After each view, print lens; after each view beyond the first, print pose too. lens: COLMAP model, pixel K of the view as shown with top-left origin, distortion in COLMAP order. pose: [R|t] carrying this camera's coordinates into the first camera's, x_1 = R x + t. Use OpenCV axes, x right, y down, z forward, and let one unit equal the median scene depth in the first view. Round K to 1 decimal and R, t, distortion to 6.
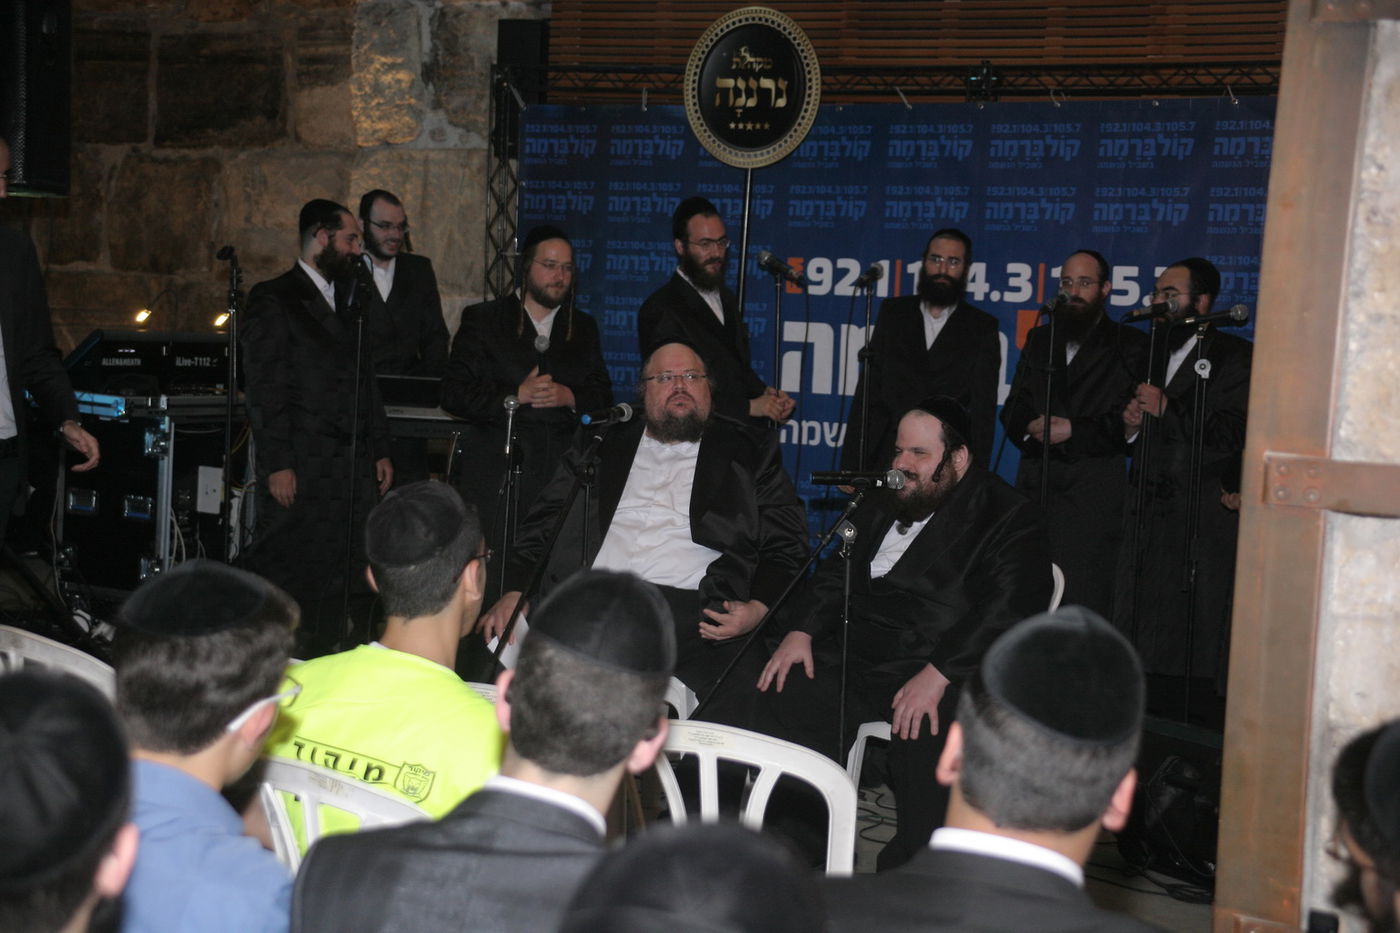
lens RADIAL K [[2333.6, 0, 708.4], [0, 2333.6, 463.2], [0, 0, 1]] dist [0.448300, 0.000000]
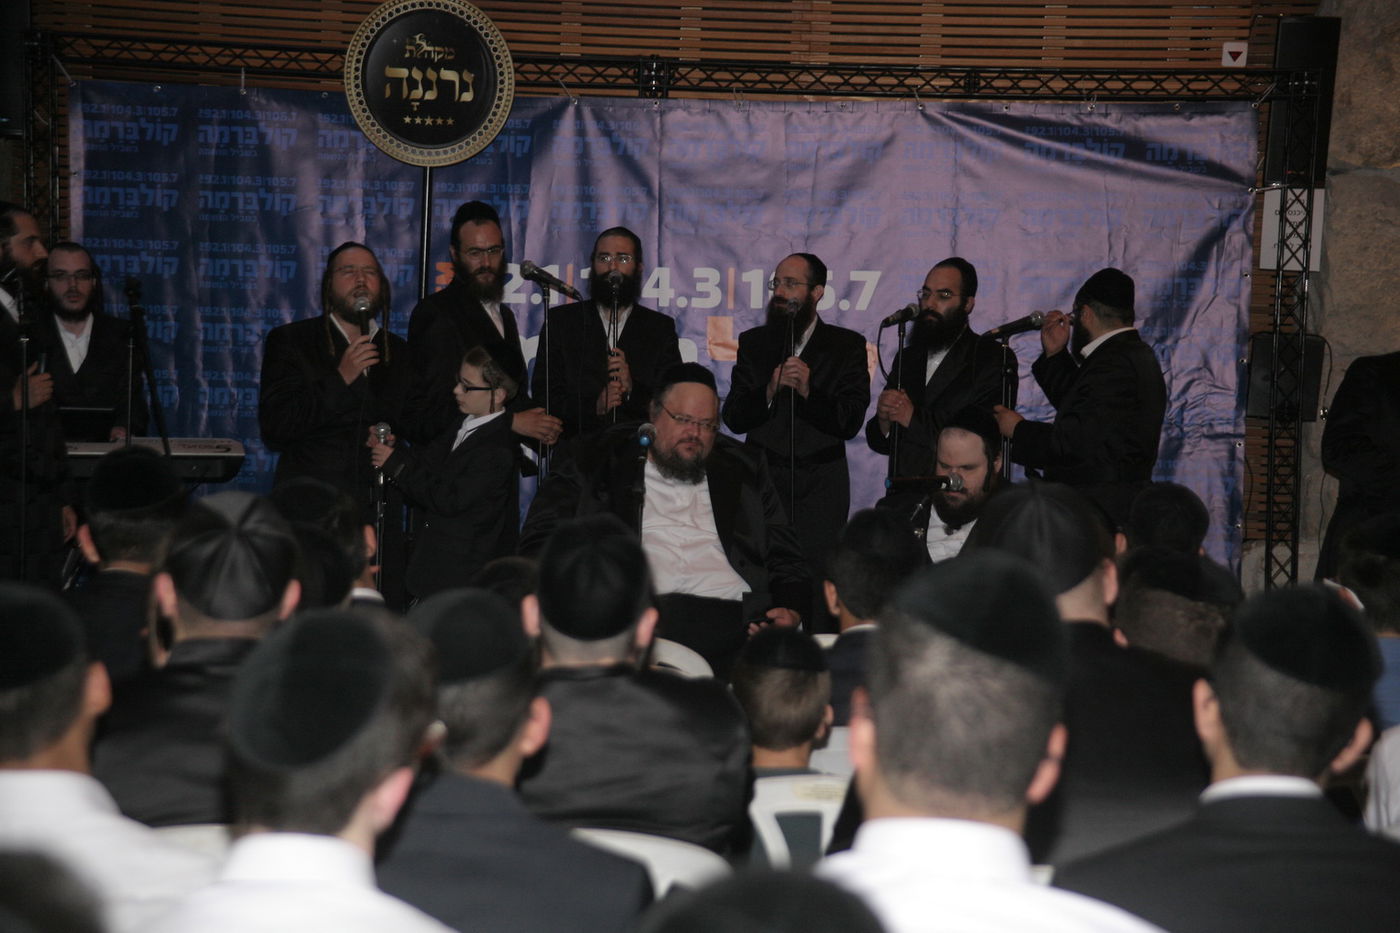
lens RADIAL K [[3373.8, 0, 704.3], [0, 3373.8, 504.0], [0, 0, 1]] dist [0.826487, 0.000000]
pose [[0.890128, -0.053523, 0.452556, -0.495983], [0.051776, 0.998526, 0.016256, -0.010583], [-0.452759, 0.008962, 0.891588, -0.233305]]
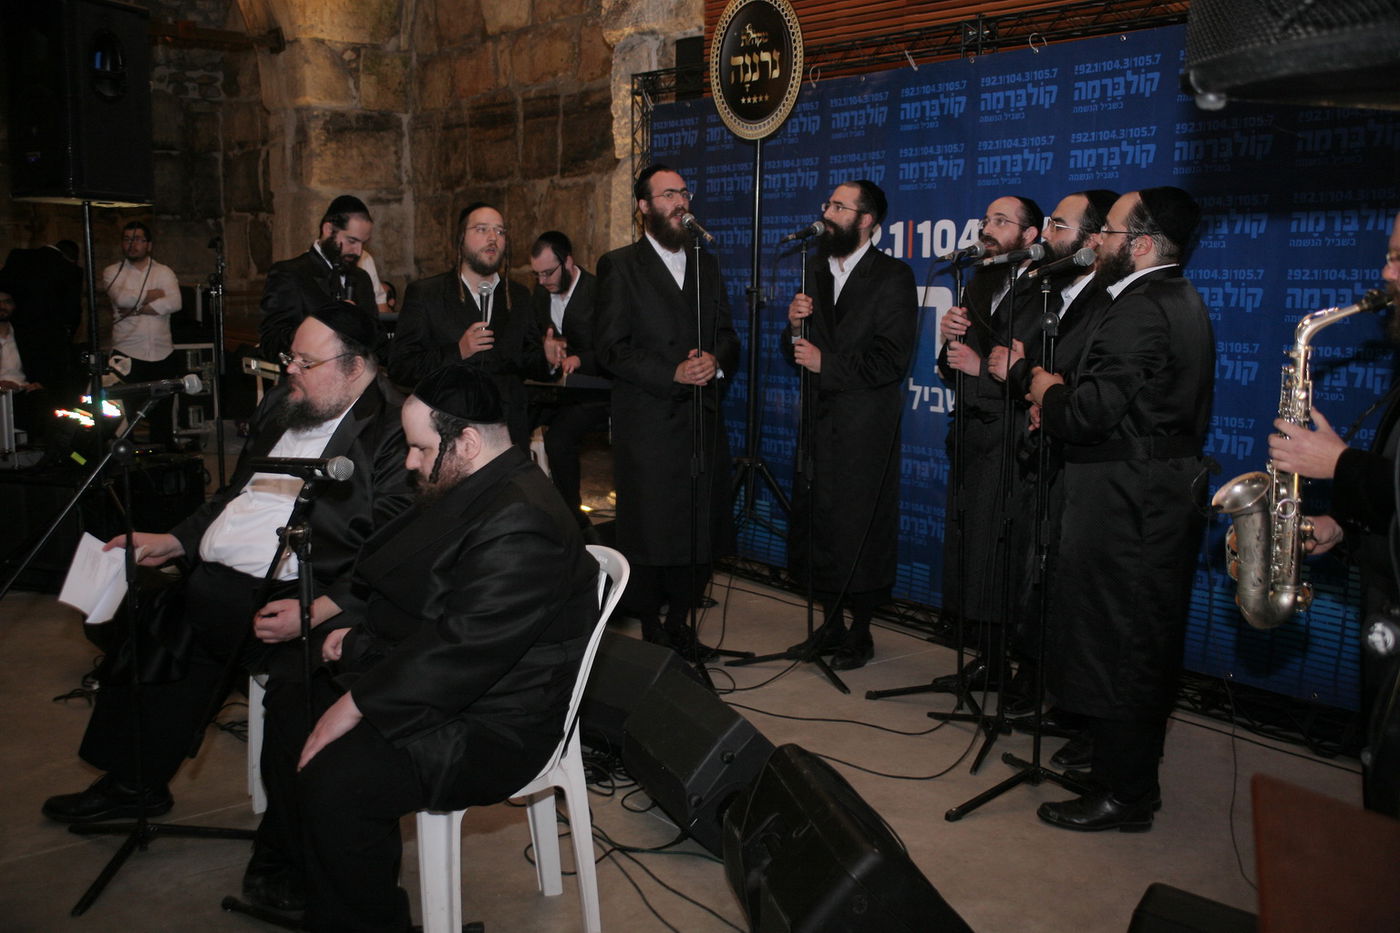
lens RADIAL K [[1453.0, 0, 695.8], [0, 1453.0, 469.1], [0, 0, 1]] dist [0.128887, 0.000000]
pose [[0.907255, 0.025123, -0.419831, 0.274825], [-0.005944, 0.998881, 0.046928, -0.006821], [0.420540, -0.040080, 0.906388, 0.379611]]
